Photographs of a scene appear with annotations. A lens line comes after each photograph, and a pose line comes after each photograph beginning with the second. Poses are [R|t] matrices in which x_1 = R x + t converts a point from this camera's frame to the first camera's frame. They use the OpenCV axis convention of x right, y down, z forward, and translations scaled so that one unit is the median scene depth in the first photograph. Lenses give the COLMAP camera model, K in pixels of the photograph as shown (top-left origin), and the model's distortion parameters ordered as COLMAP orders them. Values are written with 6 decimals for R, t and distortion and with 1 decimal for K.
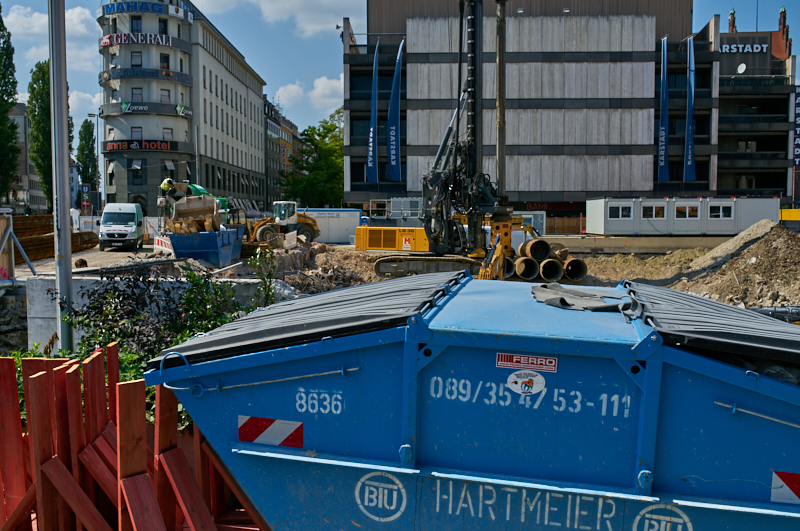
lens RADIAL K [[778.3, 0, 391.7], [0, 778.3, 273.9], [0, 0, 1]] dist [-0.055392, 0.091135]
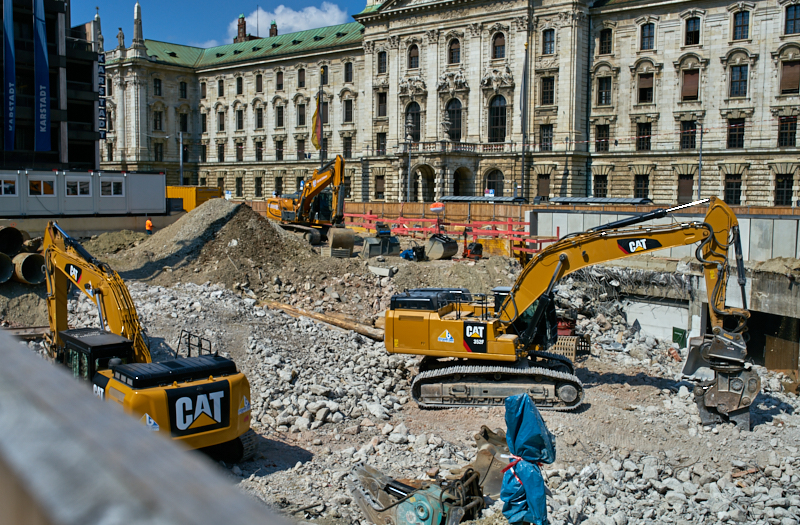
lens RADIAL K [[828.3, 0, 396.3], [0, 828.3, 272.7], [0, 0, 1]] dist [-0.061054, 0.097556]
pose [[0.561870, -0.068594, 0.824377, -0.170139], [0.047060, 0.997593, 0.050932, -0.016887], [-0.825886, 0.010178, 0.563745, 0.207598]]
